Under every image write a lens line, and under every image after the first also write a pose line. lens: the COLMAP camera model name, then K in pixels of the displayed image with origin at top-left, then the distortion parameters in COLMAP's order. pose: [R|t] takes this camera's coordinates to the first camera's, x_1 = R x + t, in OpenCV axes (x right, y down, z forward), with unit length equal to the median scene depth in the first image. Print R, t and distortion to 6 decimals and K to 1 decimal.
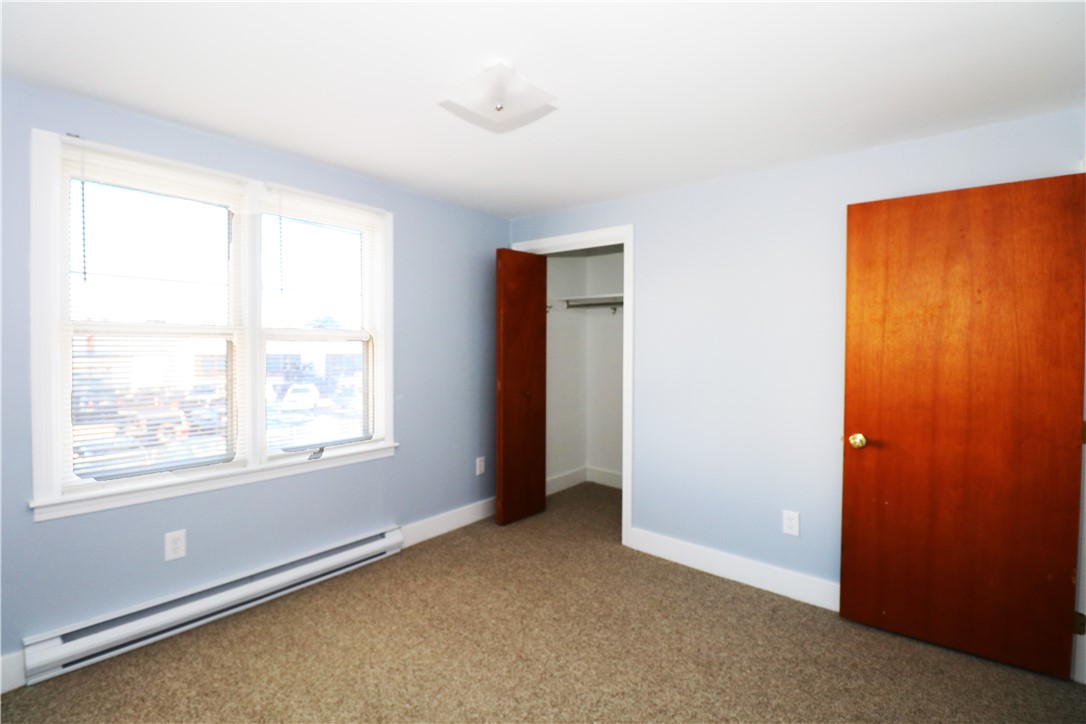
lens RADIAL K [[501.4, 0, 533.5], [0, 501.4, 358.0], [0, 0, 1]] dist [-0.006078, -0.009368]
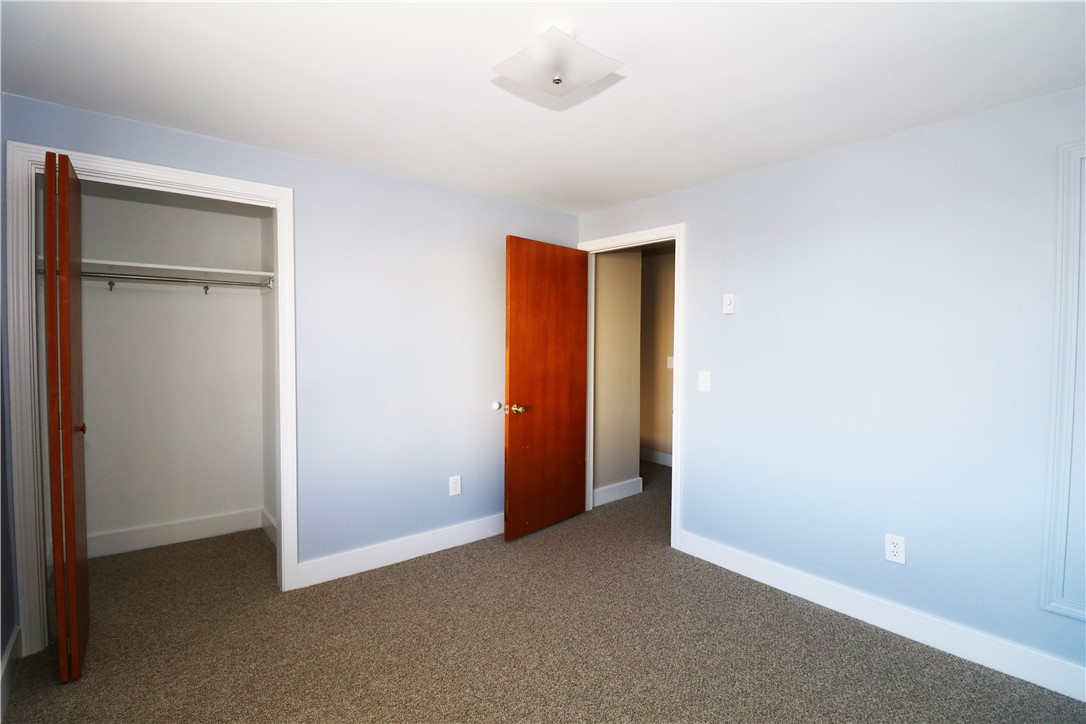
lens RADIAL K [[501.4, 0, 537.0], [0, 501.4, 356.9], [0, 0, 1]] dist [-0.006078, -0.009368]
pose [[0.191274, -0.038289, 0.980790, -0.577792], [0.020227, 0.999180, 0.035063, -0.020995], [-0.981328, 0.013131, 0.191891, 0.514749]]
